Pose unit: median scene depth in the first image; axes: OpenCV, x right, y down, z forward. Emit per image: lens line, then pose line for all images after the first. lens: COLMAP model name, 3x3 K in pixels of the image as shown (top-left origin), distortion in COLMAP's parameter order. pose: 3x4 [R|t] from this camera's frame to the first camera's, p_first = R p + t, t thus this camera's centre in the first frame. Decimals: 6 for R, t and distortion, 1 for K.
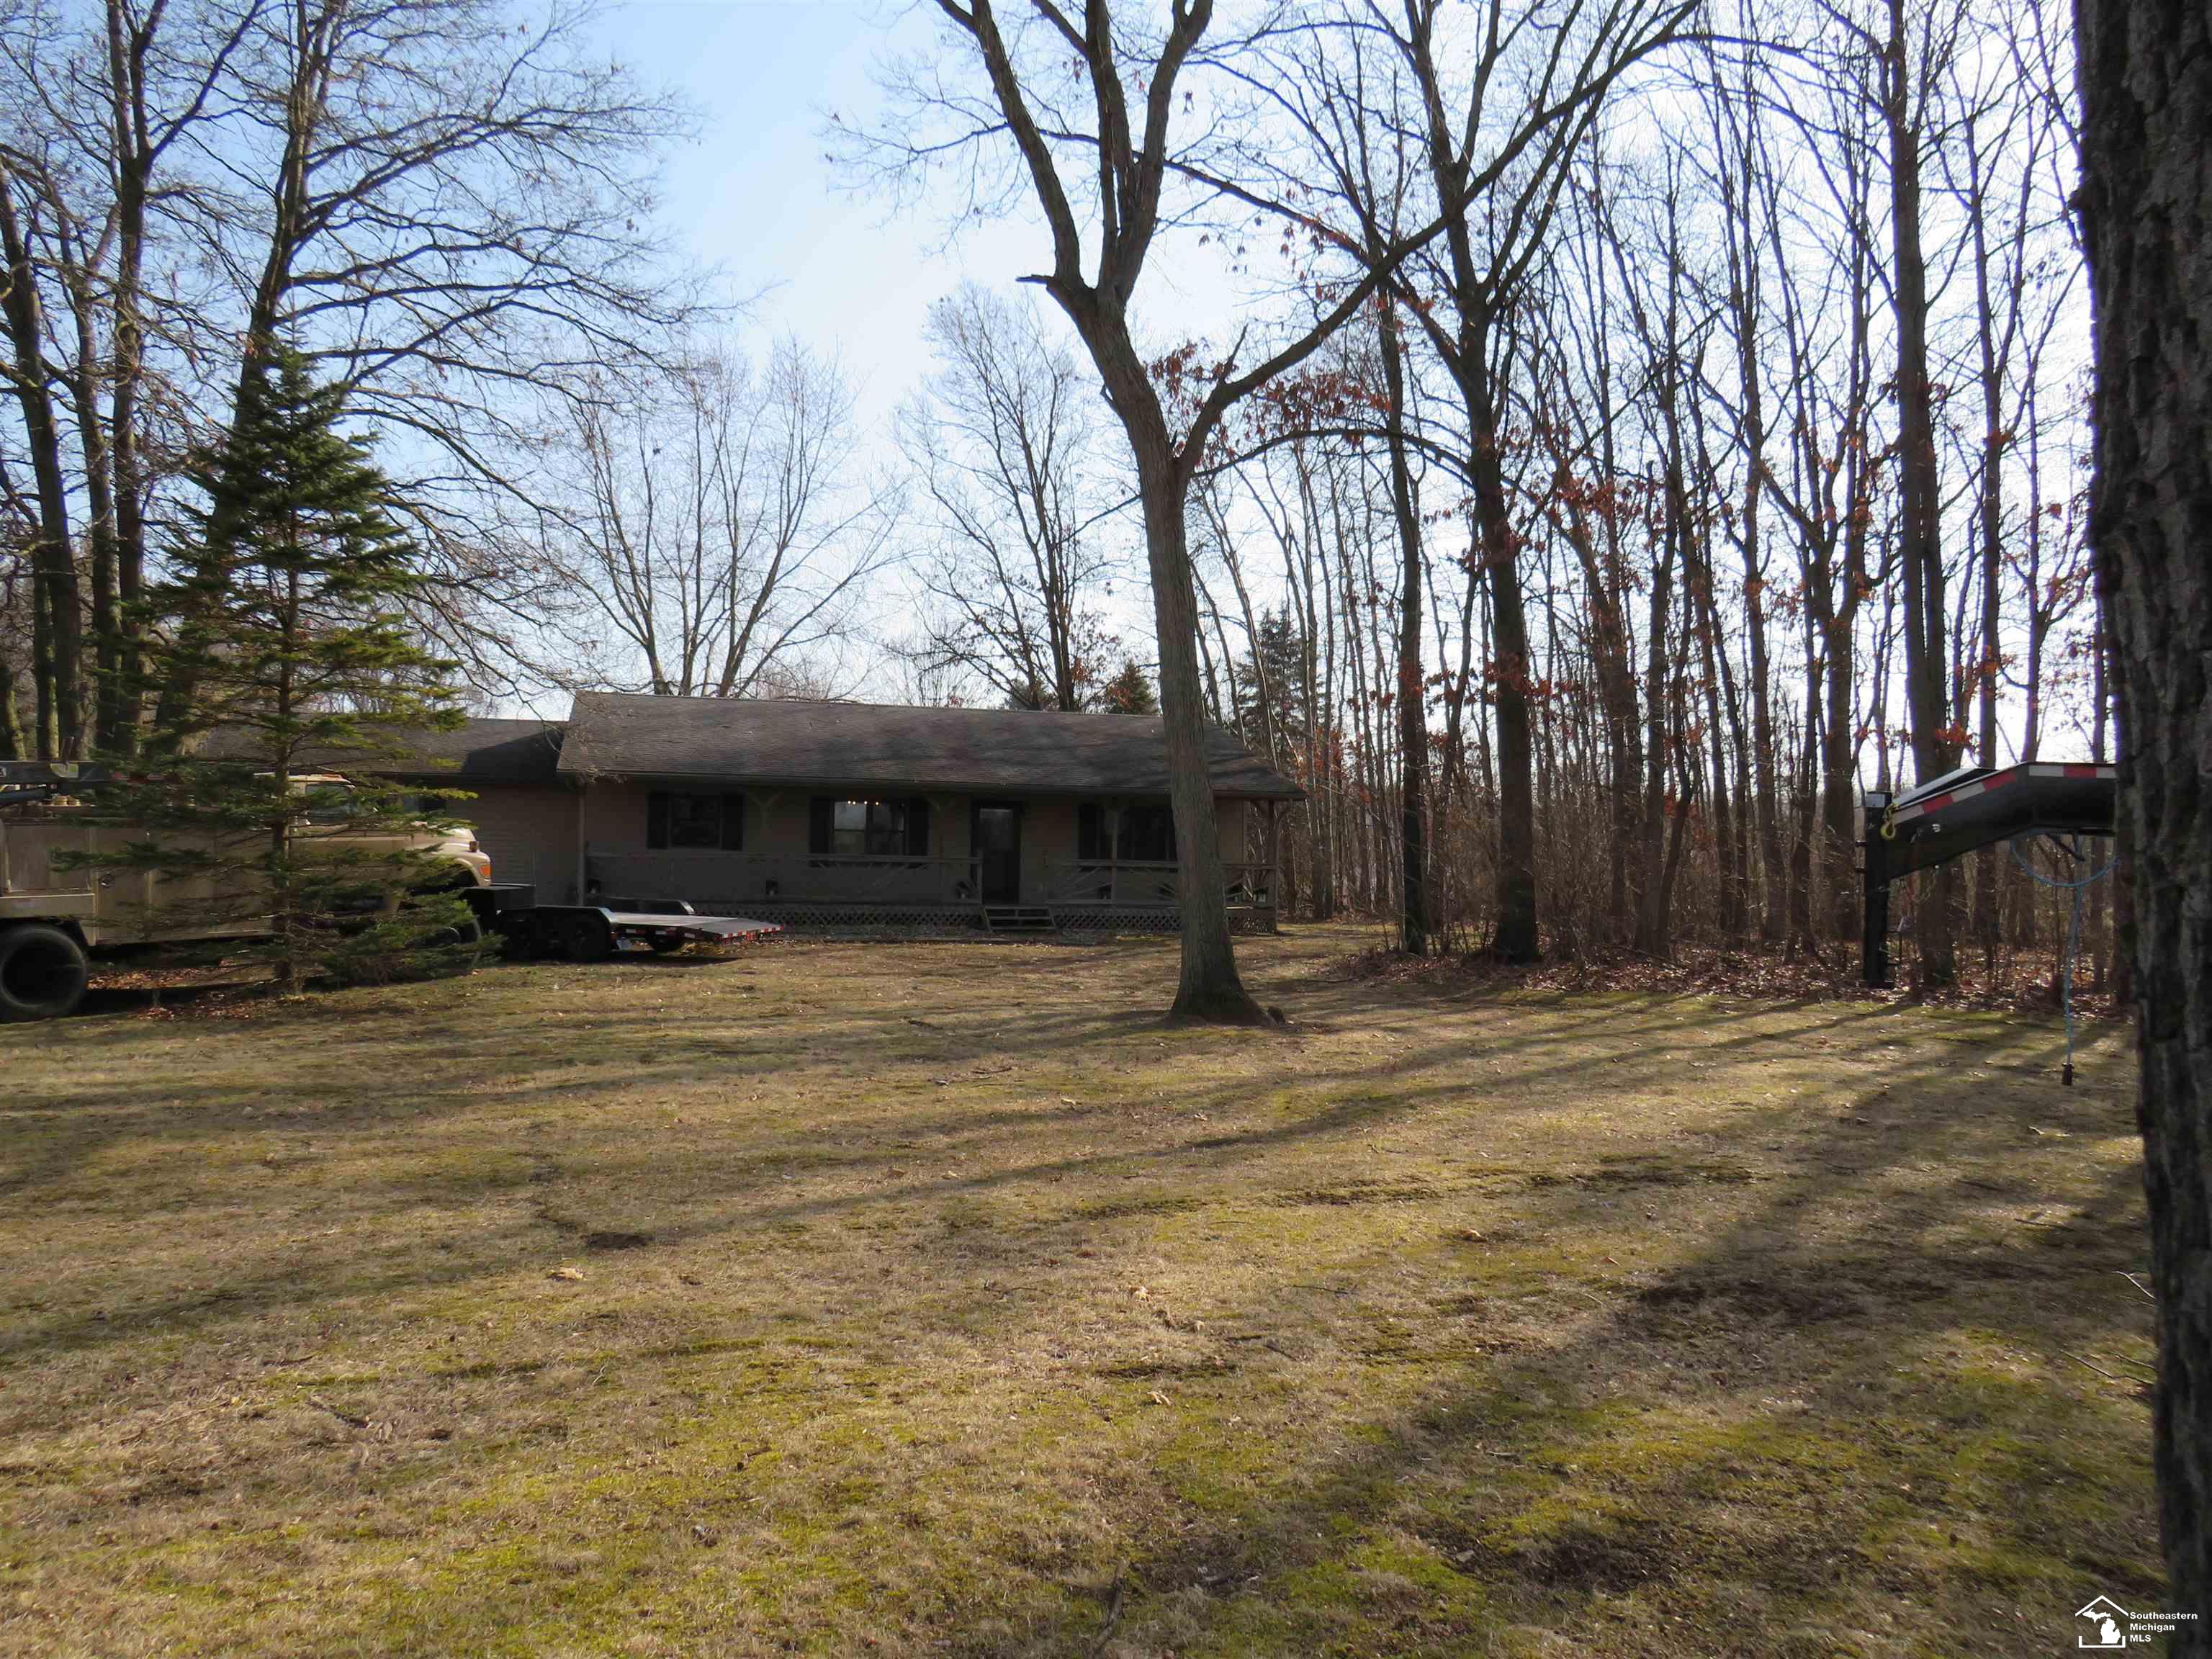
lens RADIAL K [[1570.6, 0, 1106.0], [0, 1570.6, 829.5], [0, 0, 1]] dist [-0.012166, 0.000610]
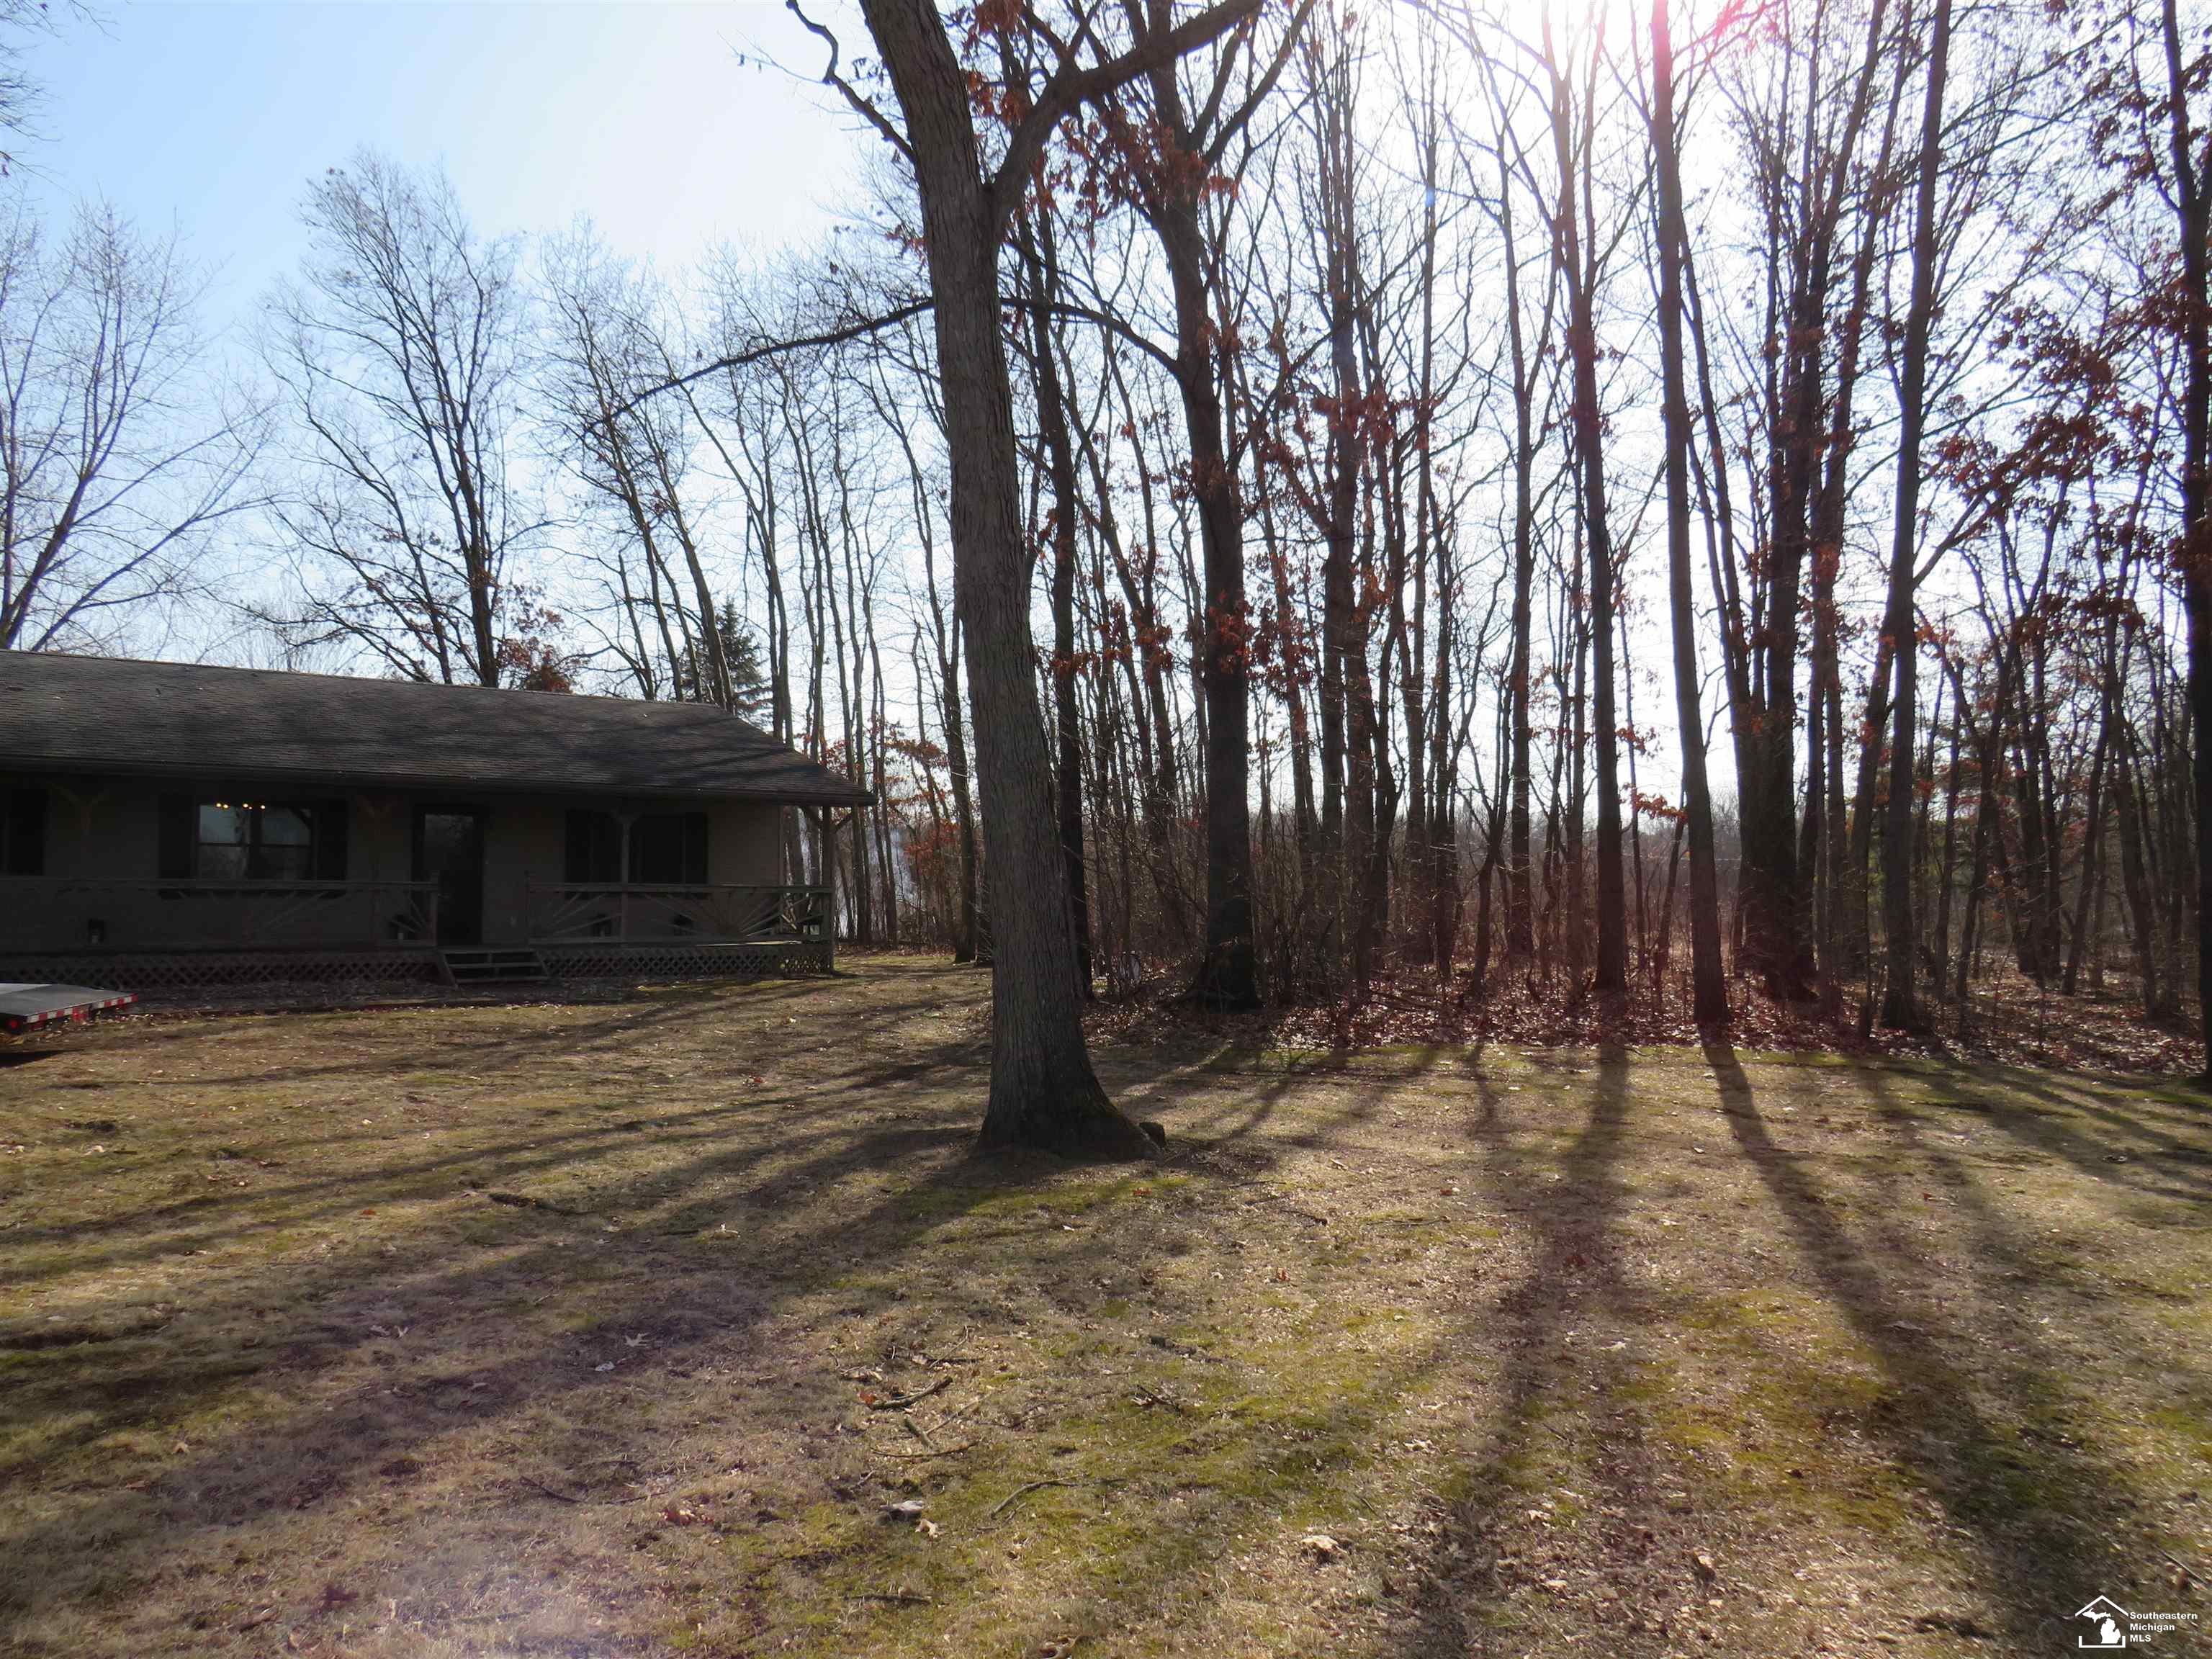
lens RADIAL K [[1570.6, 0, 1106.0], [0, 1570.6, 829.5], [0, 0, 1]] dist [-0.012166, 0.000610]
pose [[0.925998, 0.001955, 0.377524, -0.037469], [0.002902, 0.999920, -0.012296, 0.002052], [-0.377518, 0.012482, 0.925918, 0.125289]]
